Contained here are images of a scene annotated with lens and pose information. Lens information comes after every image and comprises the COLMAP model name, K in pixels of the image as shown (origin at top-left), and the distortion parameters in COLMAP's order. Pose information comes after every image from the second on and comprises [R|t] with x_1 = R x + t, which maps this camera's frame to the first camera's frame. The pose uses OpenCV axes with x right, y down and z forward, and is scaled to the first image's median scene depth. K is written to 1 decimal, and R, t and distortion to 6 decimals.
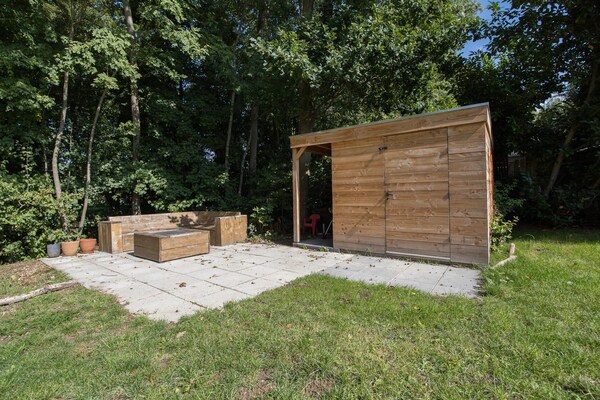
lens RADIAL K [[267.0, 0, 296.7], [0, 267.0, 189.0], [0, 0, 1]] dist [0.000536, -0.000193]
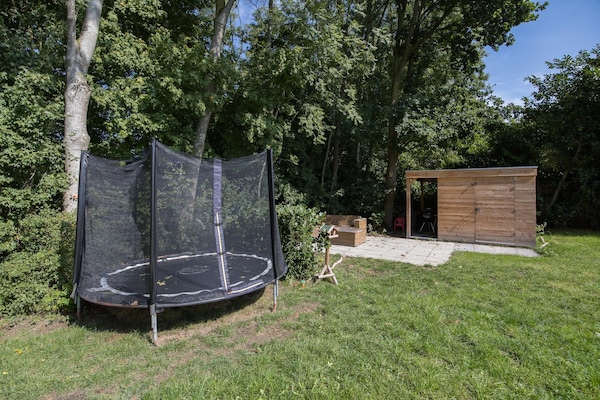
lens RADIAL K [[267.0, 0, 296.7], [0, 267.0, 189.0], [0, 0, 1]] dist [0.000536, -0.000193]
pose [[0.996429, 0.016910, 0.082726, -0.902248], [-0.018150, 0.999734, 0.014256, -0.106768], [-0.082463, -0.015706, 0.996470, -0.616829]]
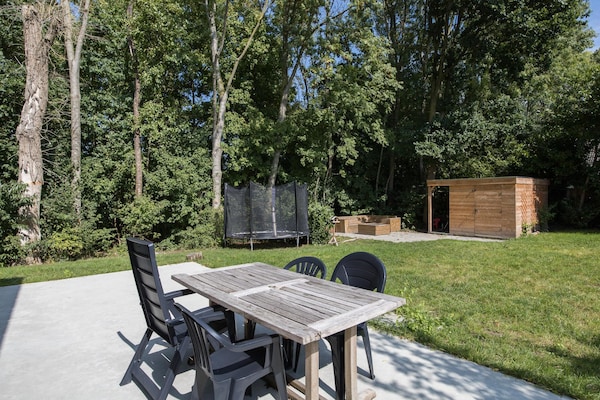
lens RADIAL K [[334.8, 0, 299.5], [0, 334.8, 203.6], [0, 0, 1]] dist [-0.001325, -0.001323]
pose [[0.967535, 0.010662, -0.252513, -0.357172], [0.002621, 0.998633, 0.052208, -0.168946], [0.252724, -0.051175, 0.966184, -1.925585]]
